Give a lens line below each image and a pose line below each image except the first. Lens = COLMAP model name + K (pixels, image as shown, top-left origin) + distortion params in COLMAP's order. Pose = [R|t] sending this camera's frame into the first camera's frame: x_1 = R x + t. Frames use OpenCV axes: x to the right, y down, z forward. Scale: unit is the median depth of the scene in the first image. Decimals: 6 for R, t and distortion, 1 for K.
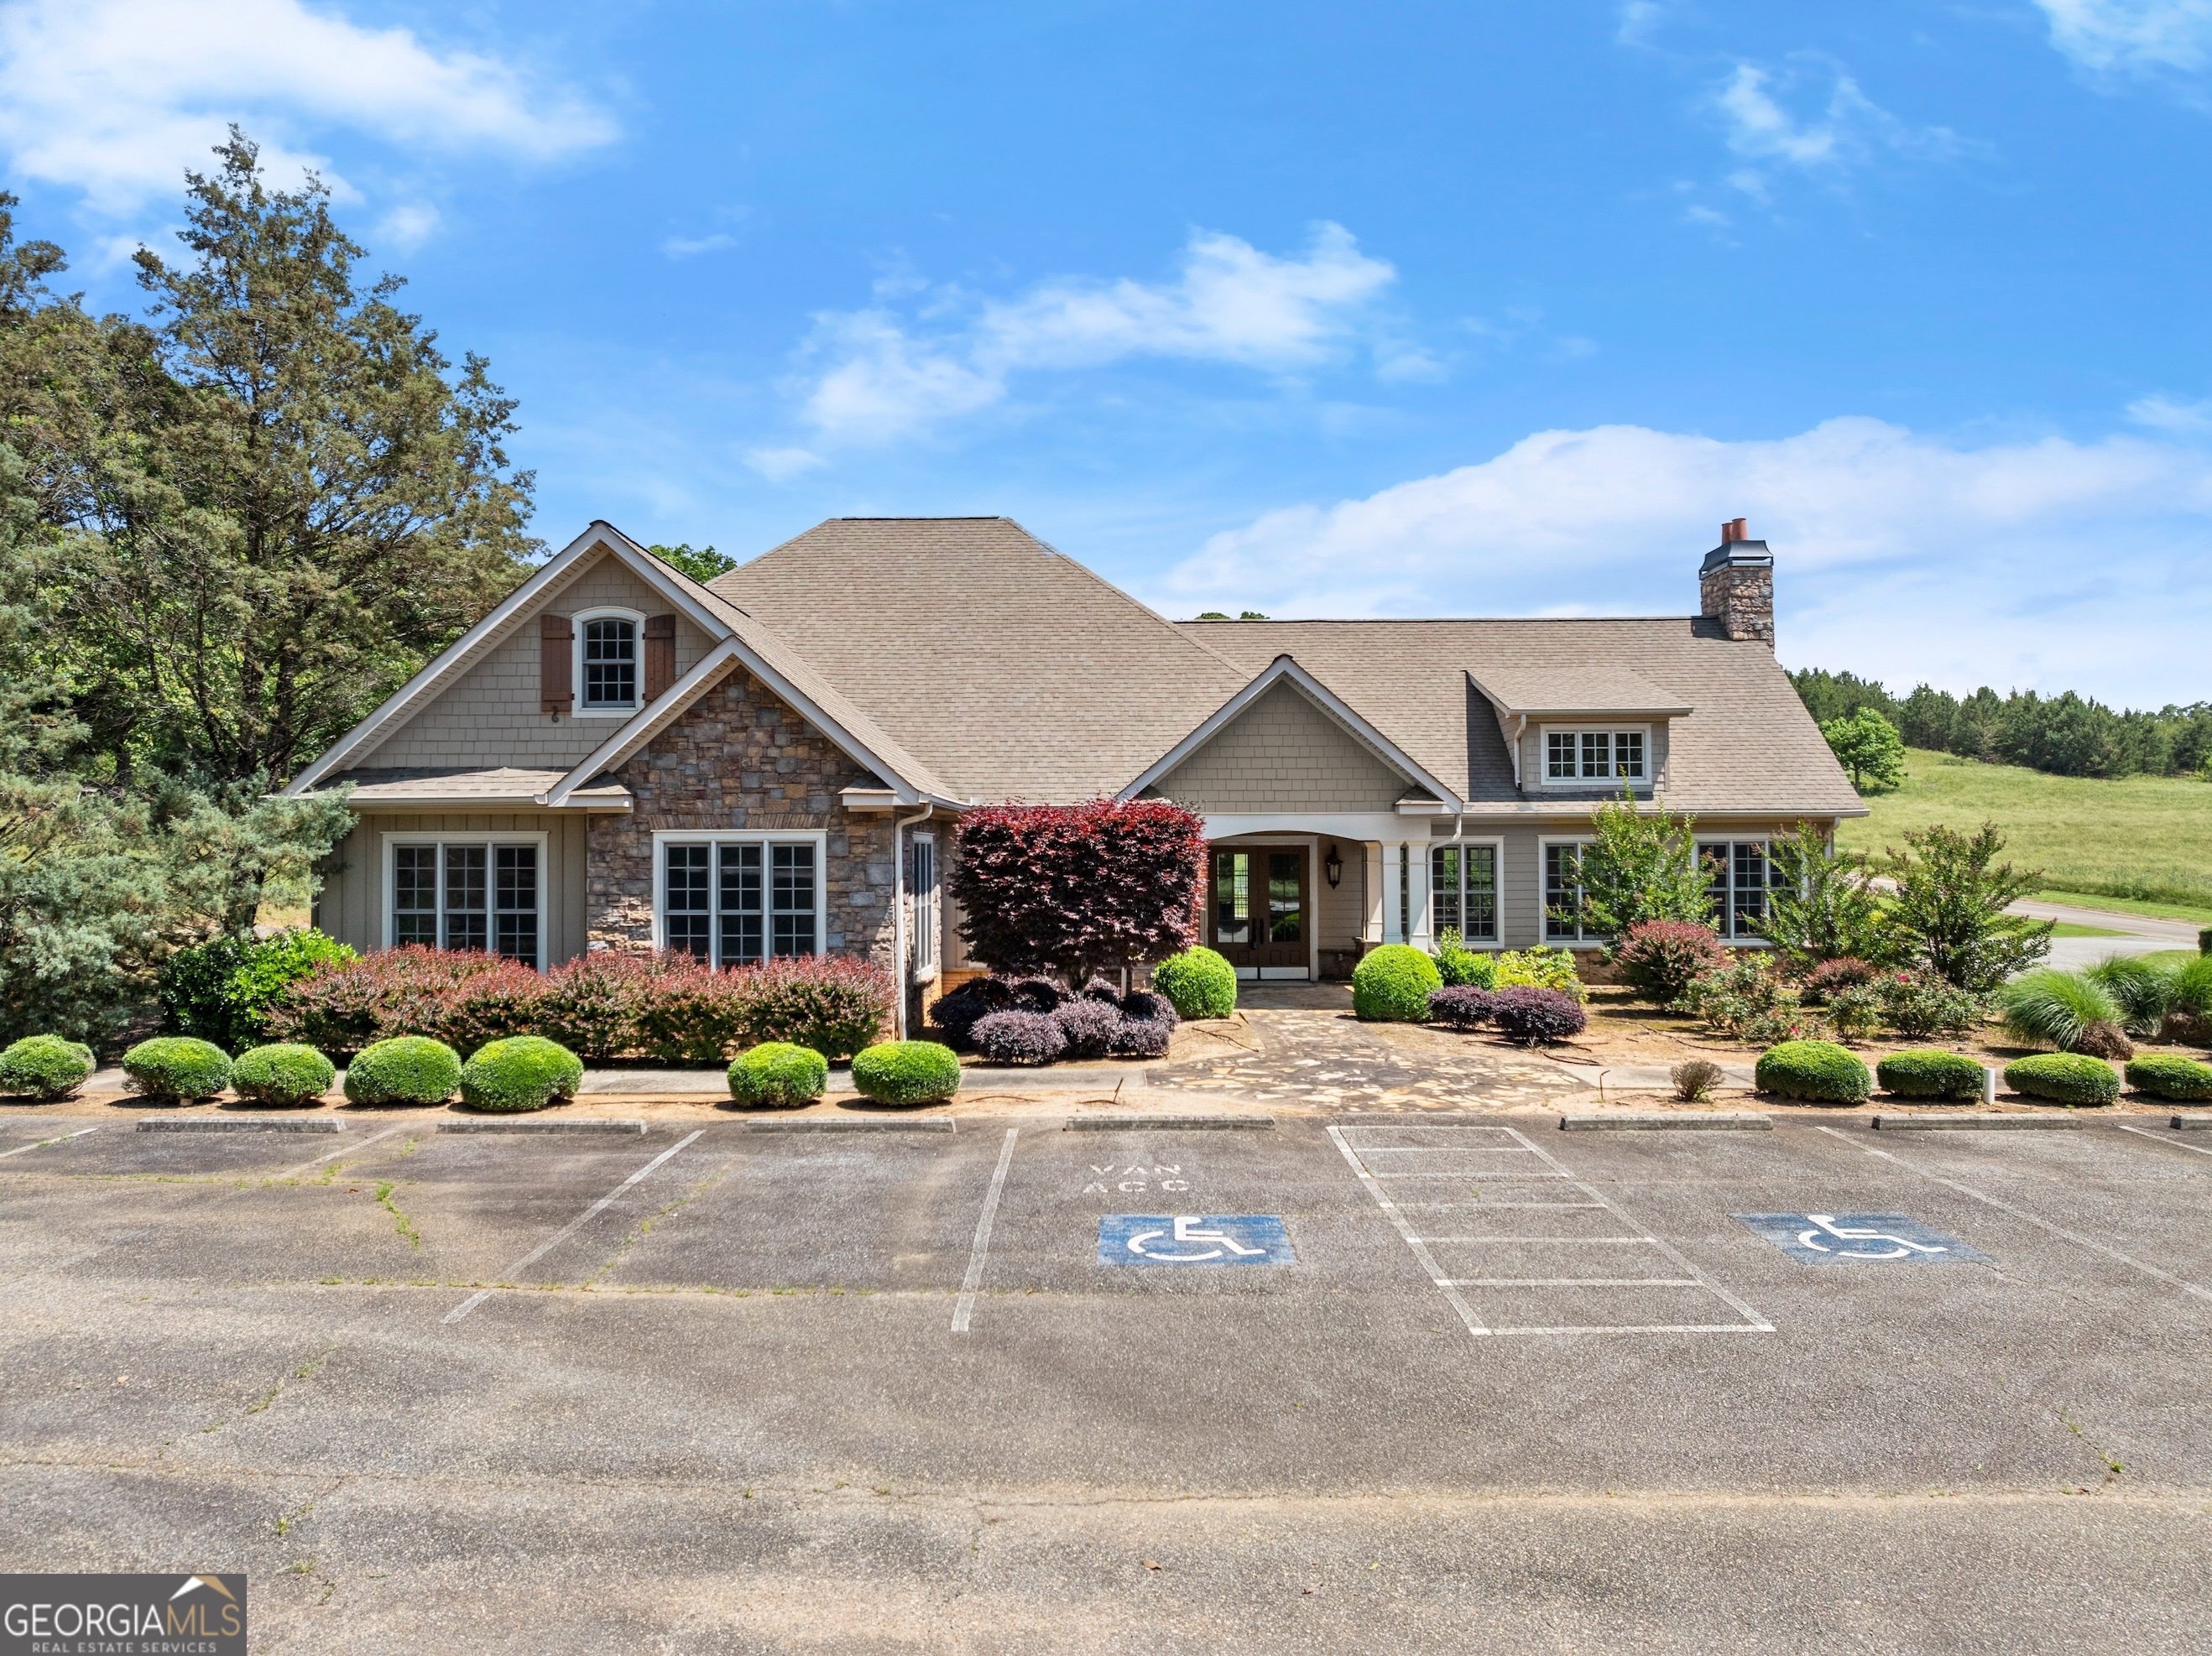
lens RADIAL K [[1516.6, 0, 1103.4], [0, 1516.6, 815.8], [0, 0, 1]] dist [0.000292, 0.002512]
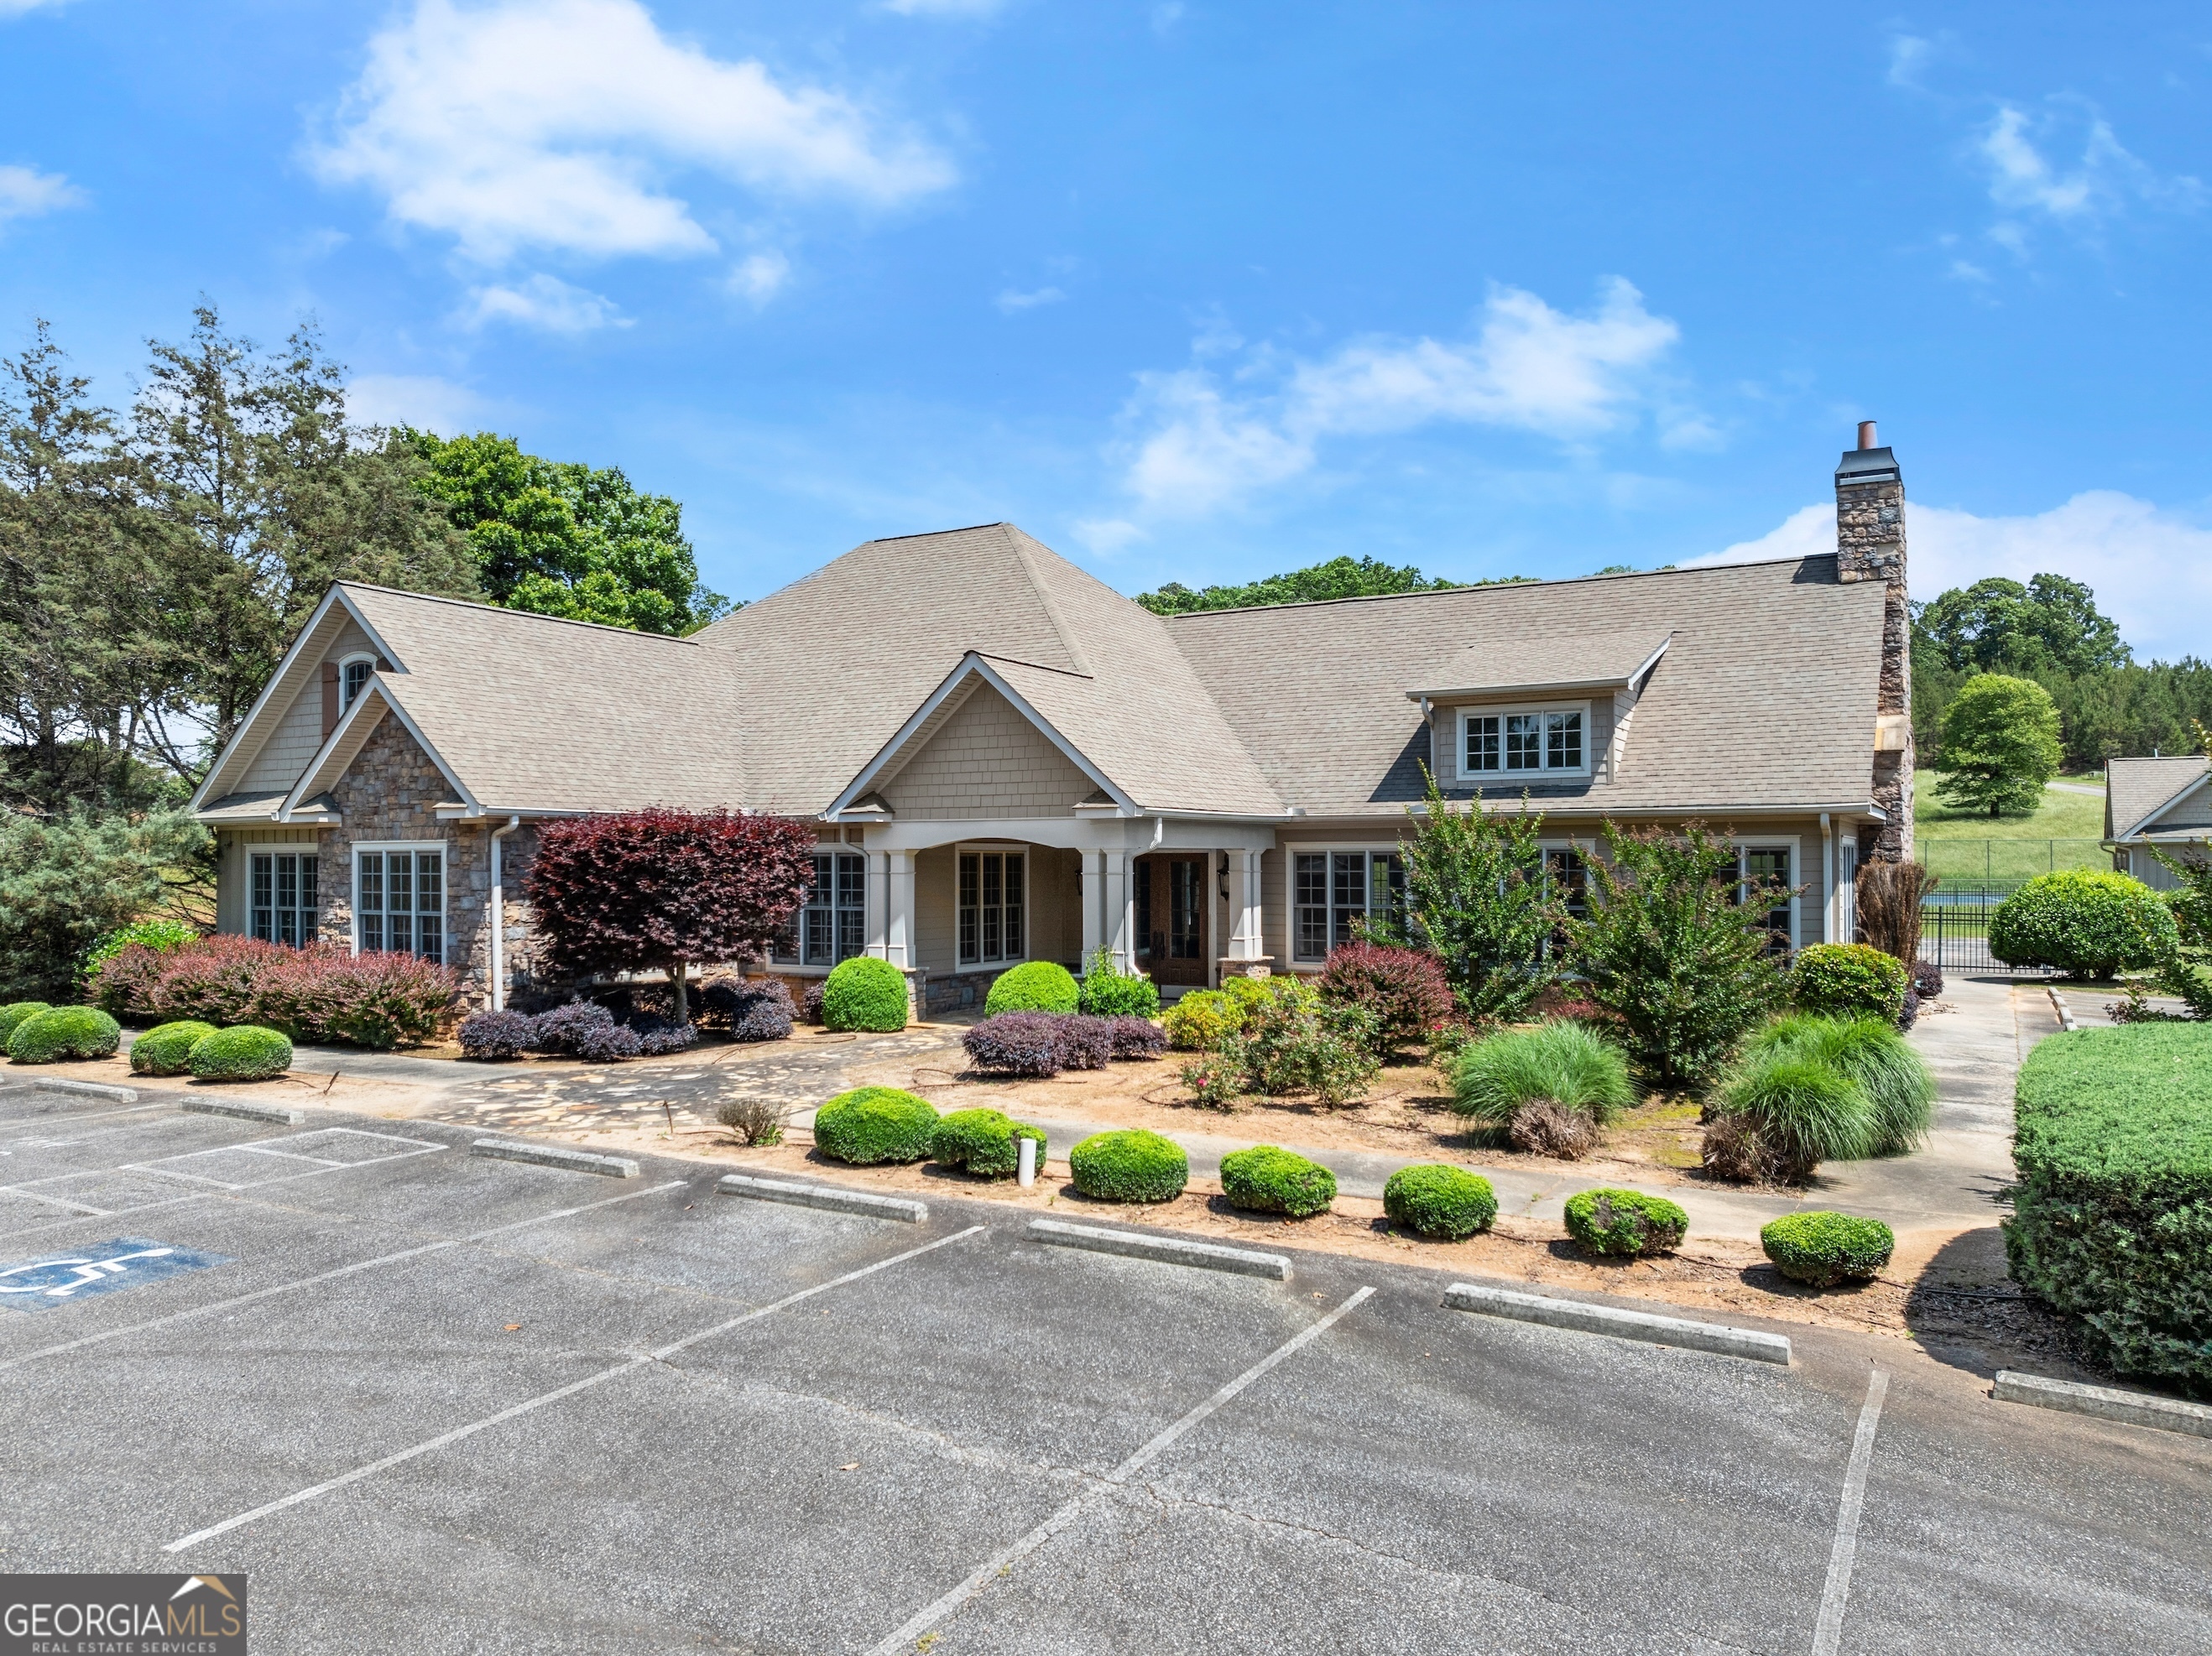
lens RADIAL K [[1553.0, 0, 1114.4], [0, 1553.0, 840.0], [0, 0, 1]] dist [-0.028757, -0.001820]
pose [[0.875279, -0.005835, -0.483584, 0.794093], [0.011207, 0.999903, 0.008220, 0.005109], [0.483489, -0.012614, 0.875260, 0.242057]]
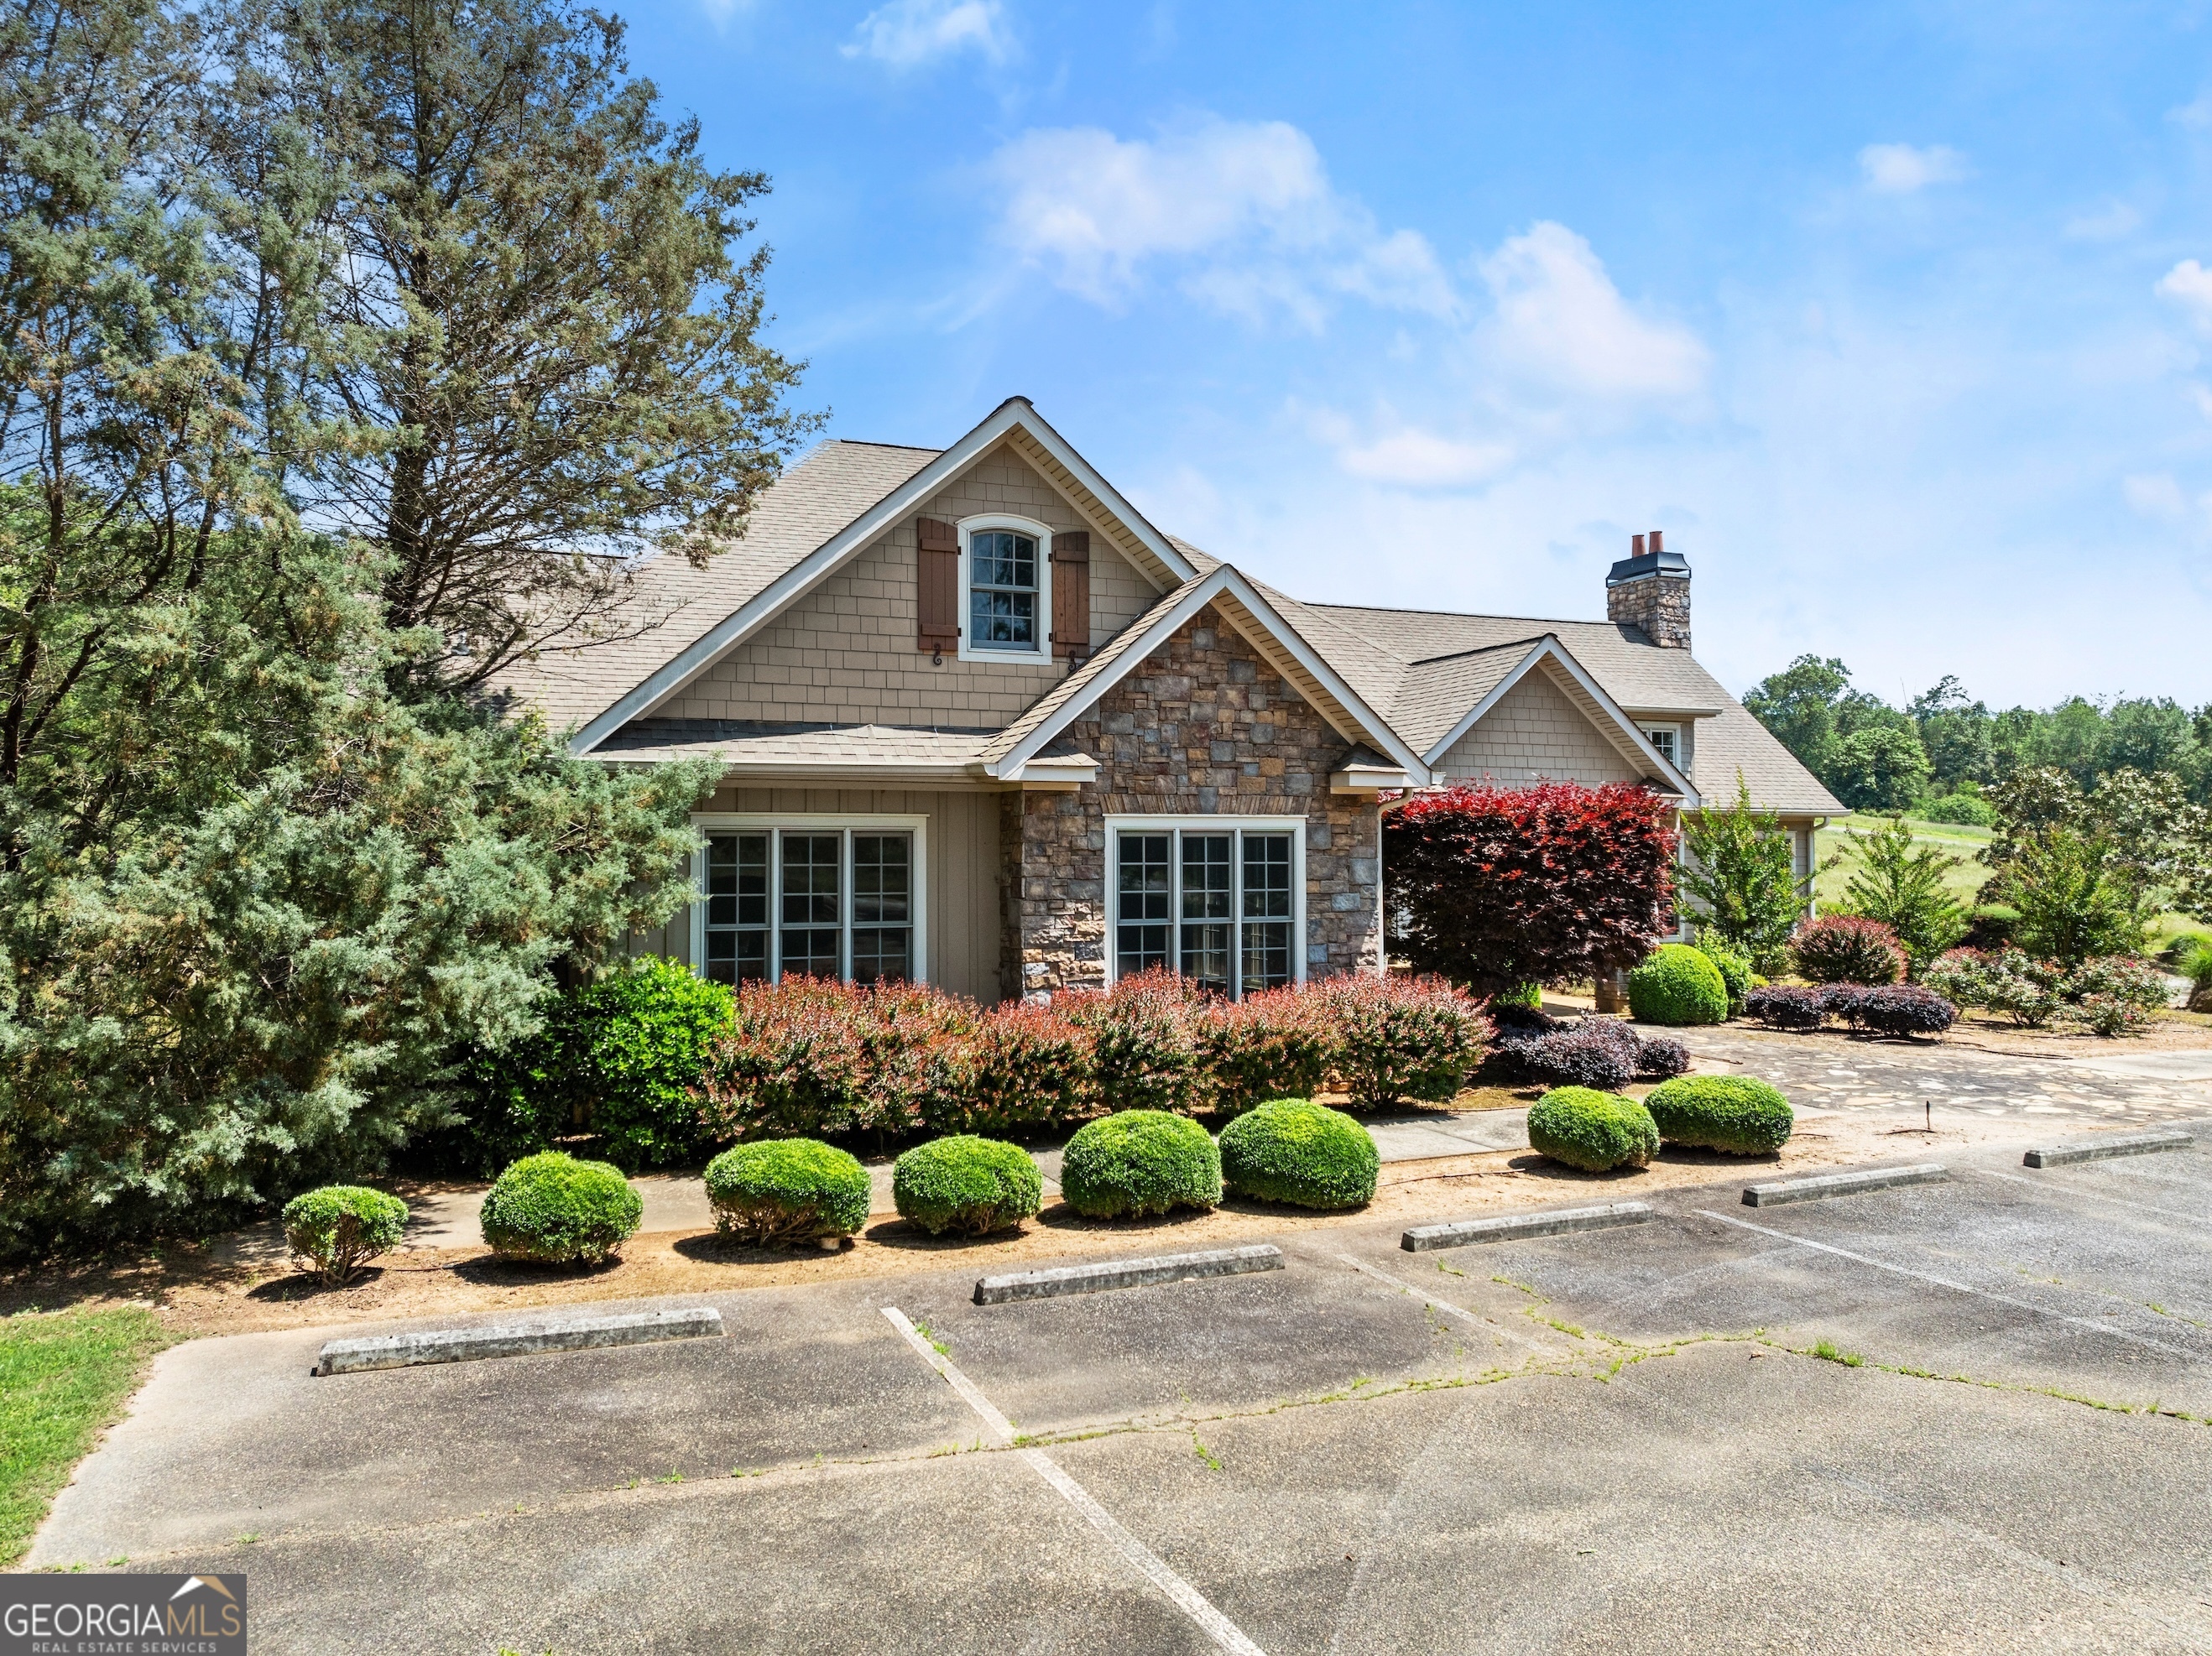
lens RADIAL K [[1530.2, 0, 1106.0], [0, 1530.2, 828.0], [0, 0, 1]] dist [0.032918, -0.000006]
pose [[0.919041, 0.007672, 0.394087, -0.596653], [-0.010656, 0.999929, 0.005385, 0.012246], [-0.394017, -0.009148, 0.919058, 0.297499]]
